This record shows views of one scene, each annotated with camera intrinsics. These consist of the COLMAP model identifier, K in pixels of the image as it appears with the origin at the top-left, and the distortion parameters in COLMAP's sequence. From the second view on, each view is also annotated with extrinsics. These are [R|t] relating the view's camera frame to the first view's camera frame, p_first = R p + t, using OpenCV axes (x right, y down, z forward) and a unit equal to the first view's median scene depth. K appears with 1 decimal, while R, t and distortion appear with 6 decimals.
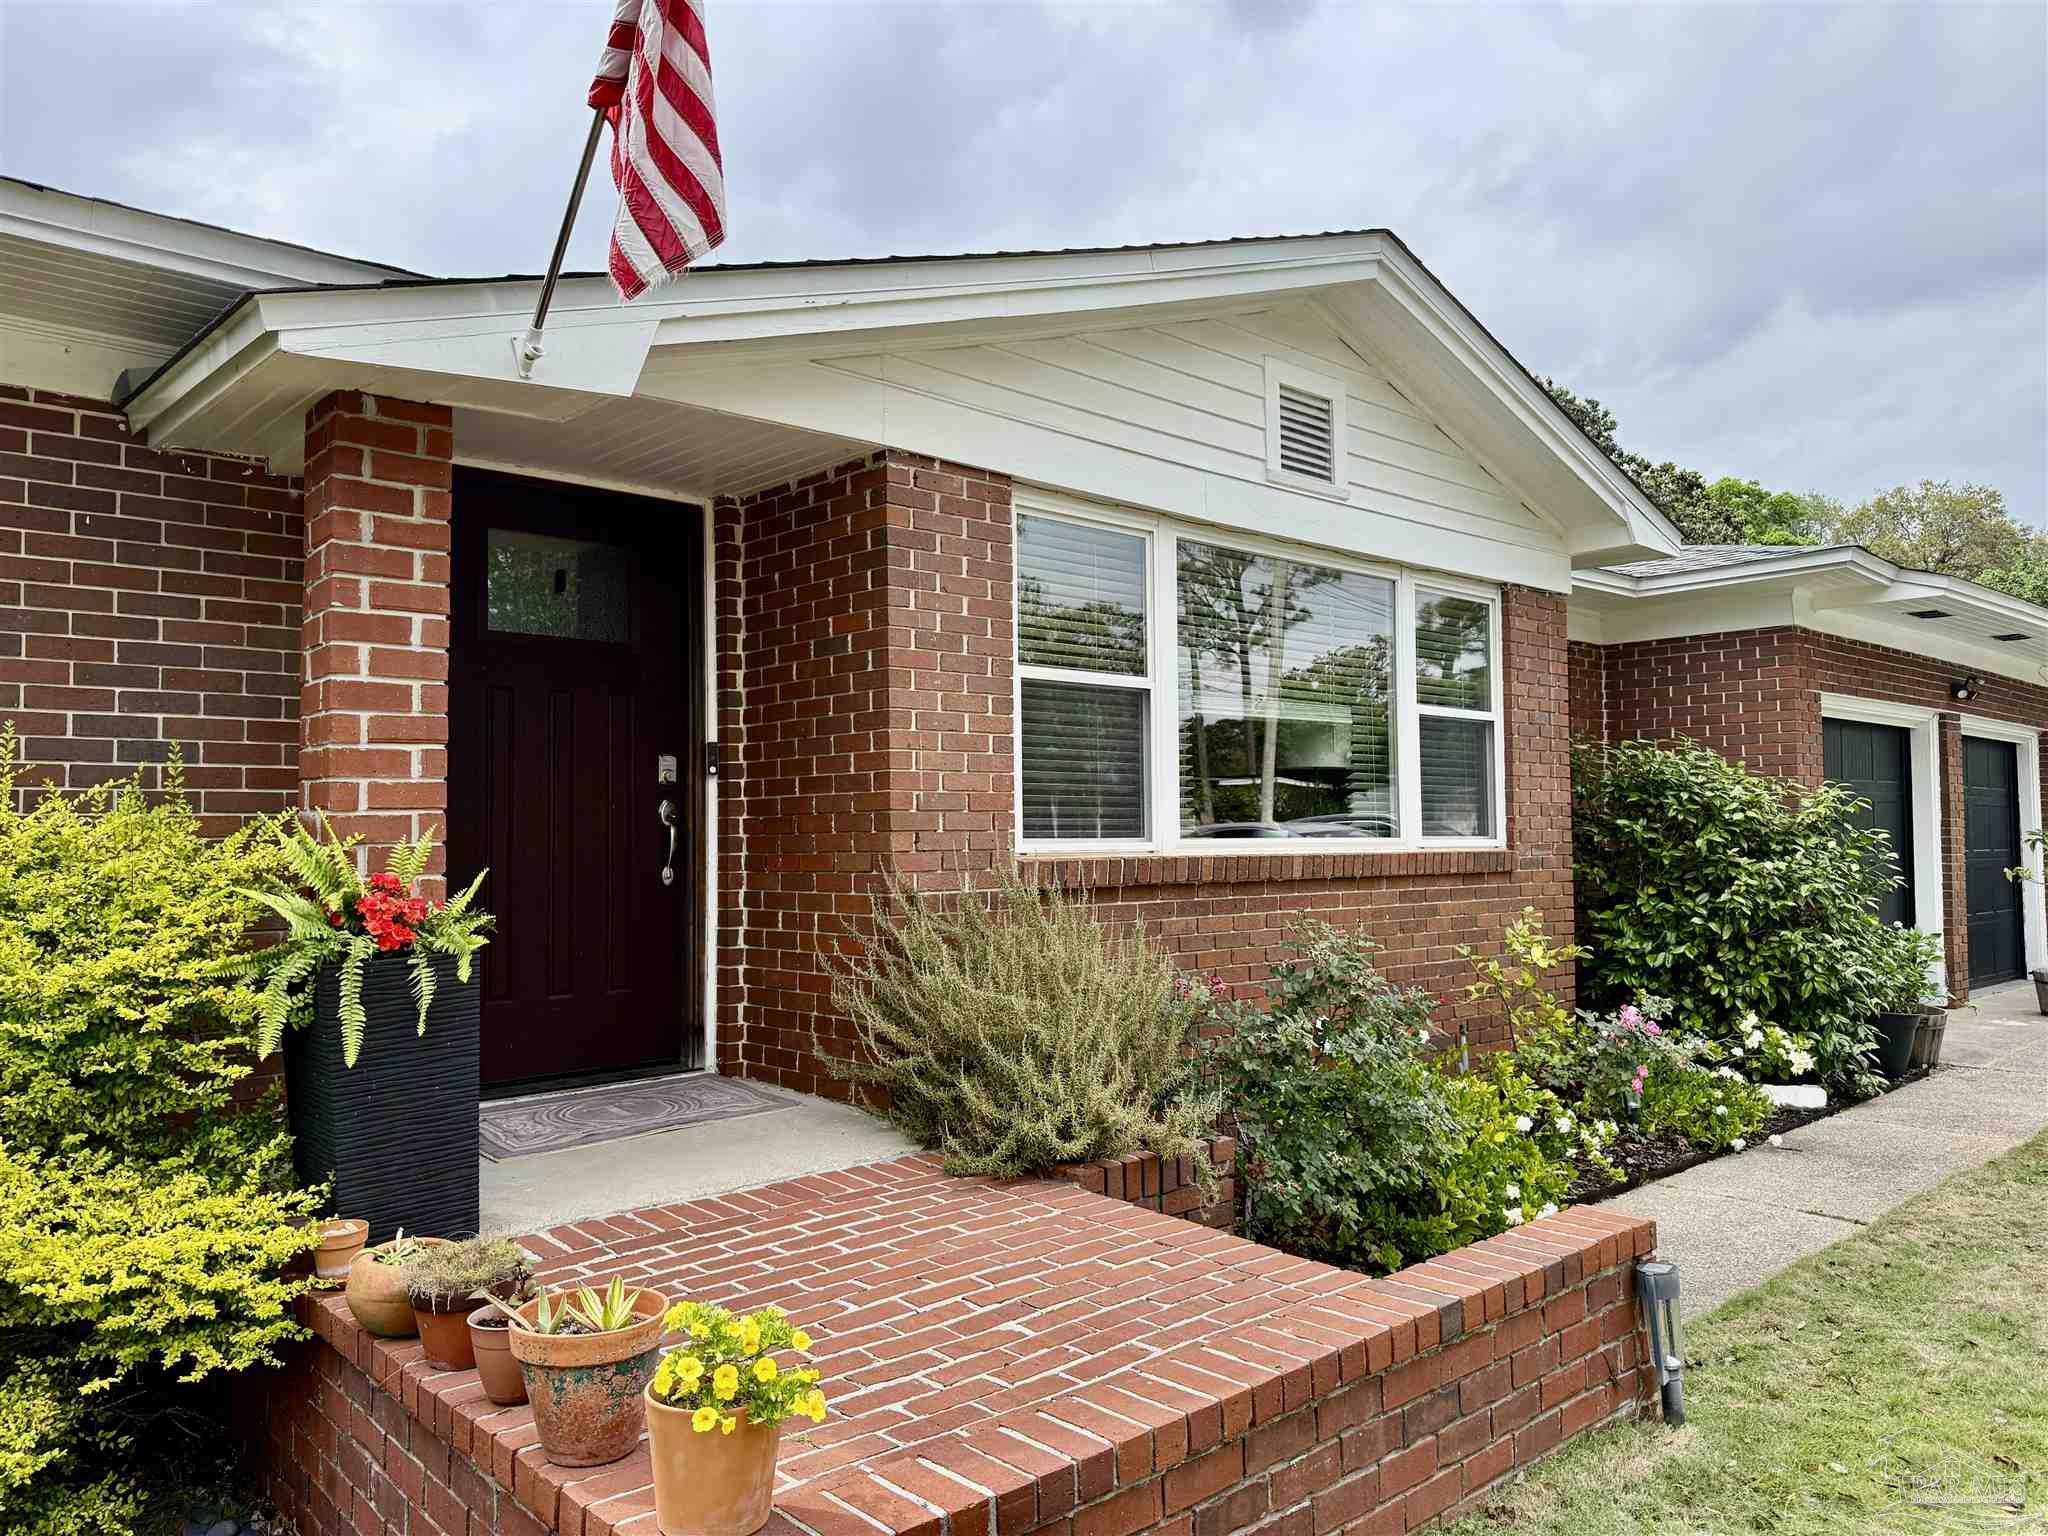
lens RADIAL K [[1436.3, 0, 1023.9], [0, 1436.3, 776.5], [0, 0, 1]] dist [0.069913, -0.085985]
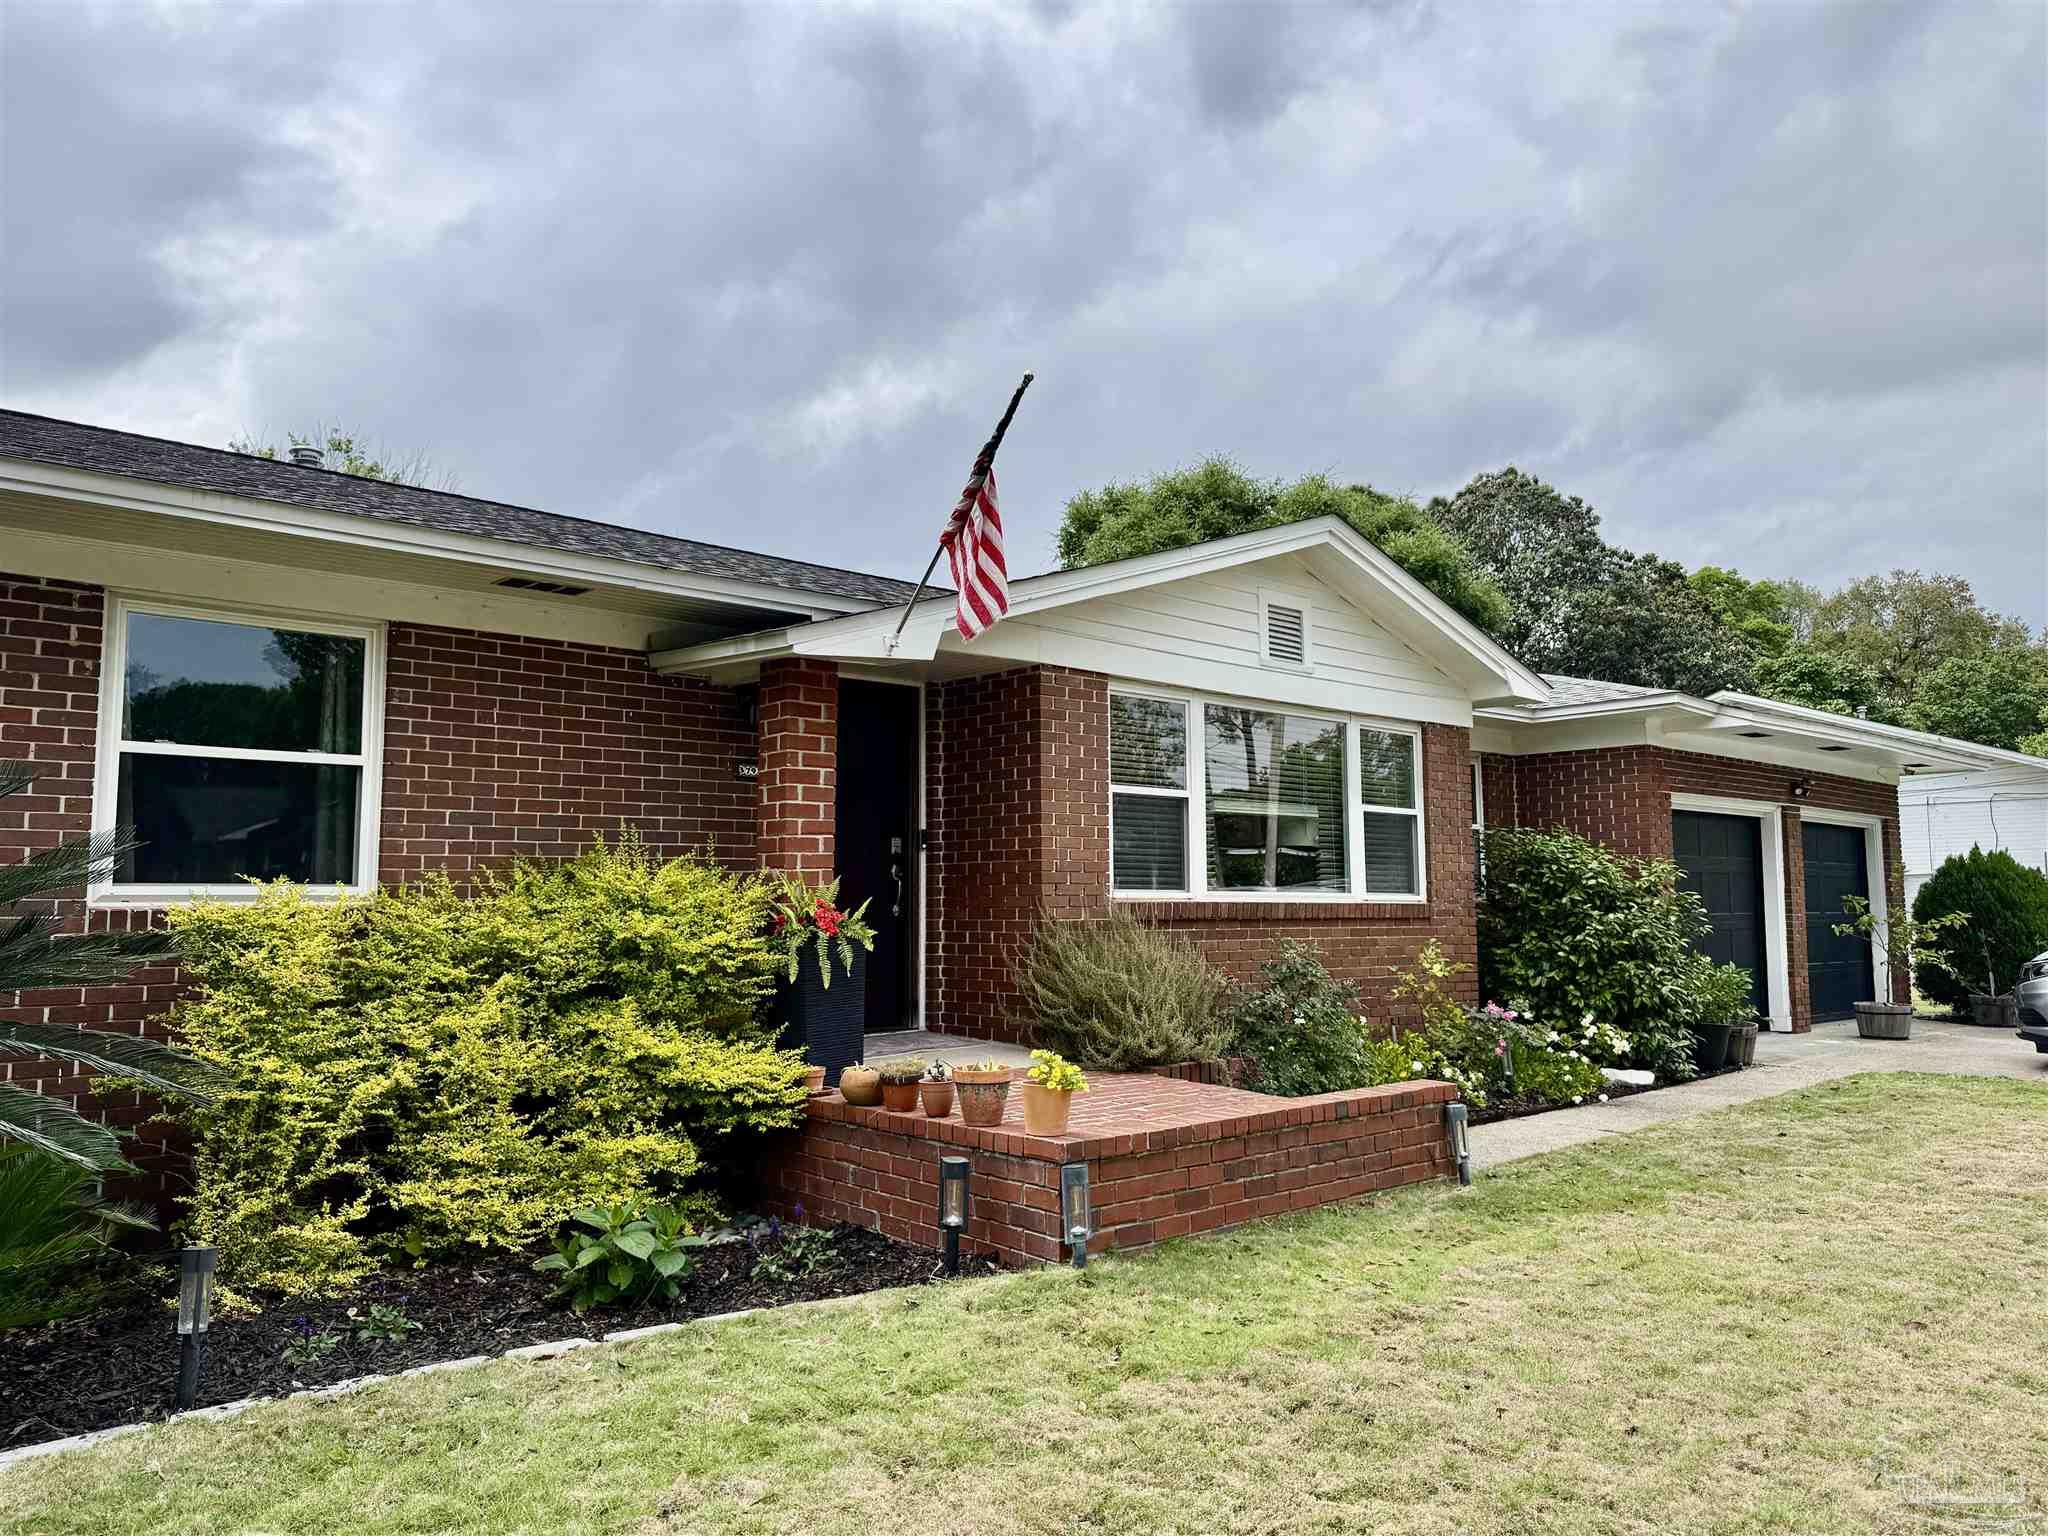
lens RADIAL K [[1428.6, 0, 1029.9], [0, 1428.6, 762.3], [0, 0, 1]] dist [0.150778, -0.270592]
pose [[0.999979, 0.006271, -0.001408, -0.074561], [-0.006341, 0.998362, -0.056858, -0.006632], [0.001049, 0.056866, 0.998381, -0.516873]]
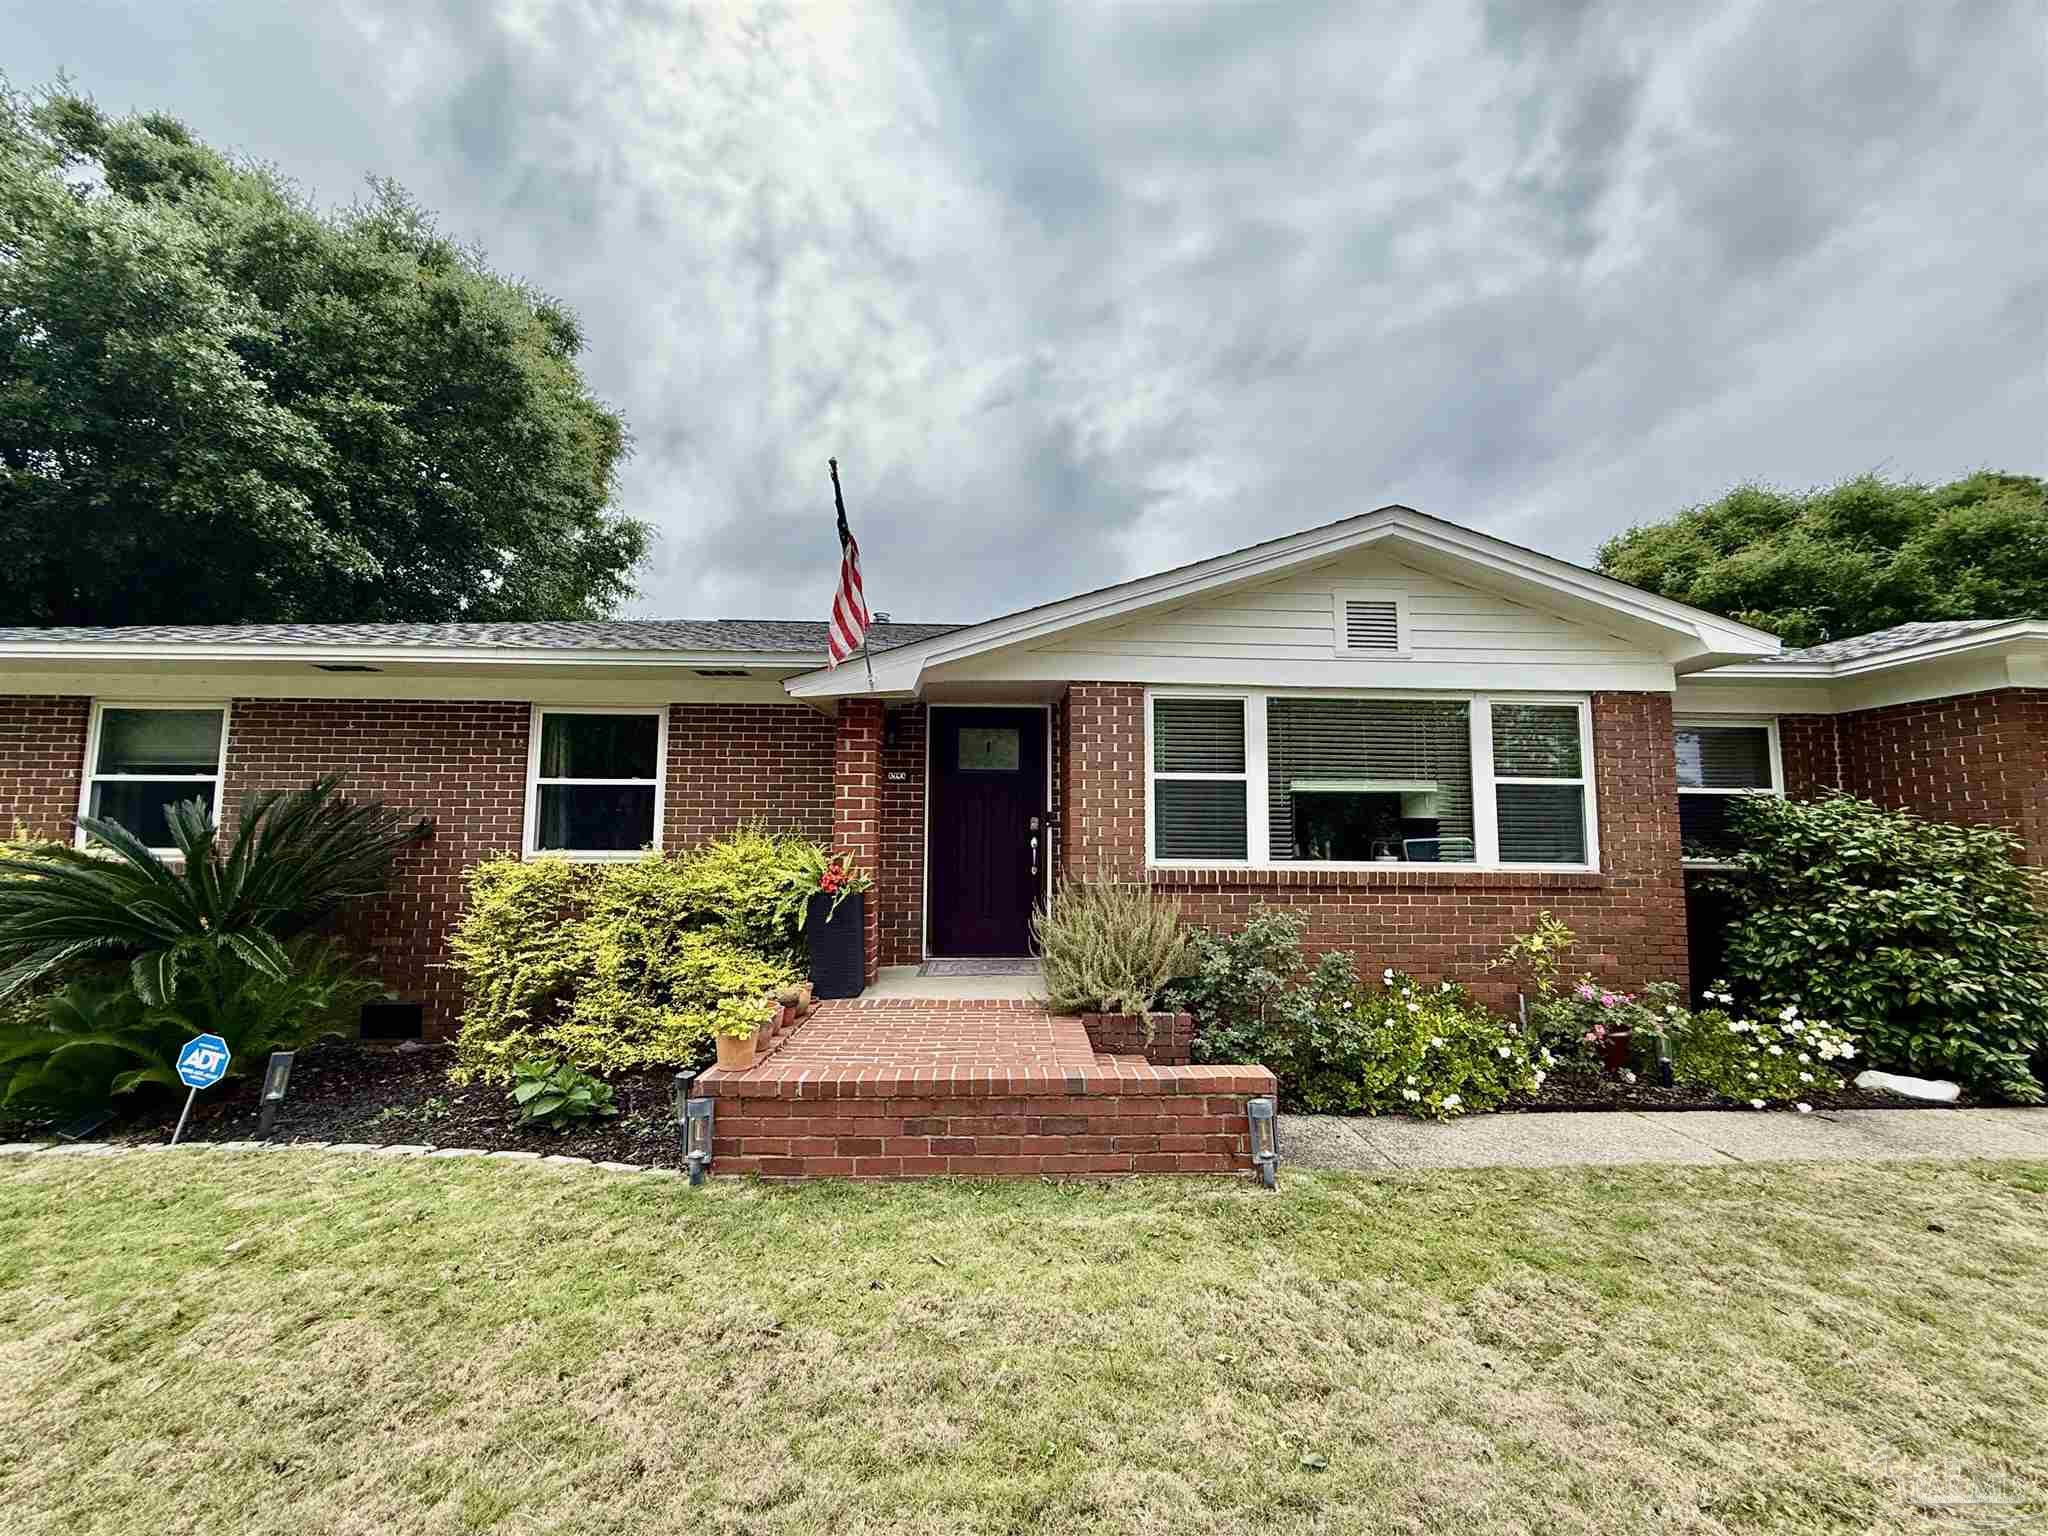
lens RADIAL K [[815.9, 0, 1020.7], [0, 815.9, 769.7], [0, 0, 1]] dist [0.001397, 0.000477]
pose [[0.765501, -0.043394, -0.641970, 0.460668], [0.011875, 0.998506, -0.053334, -0.017790], [0.643326, 0.033203, 0.764872, -0.006332]]
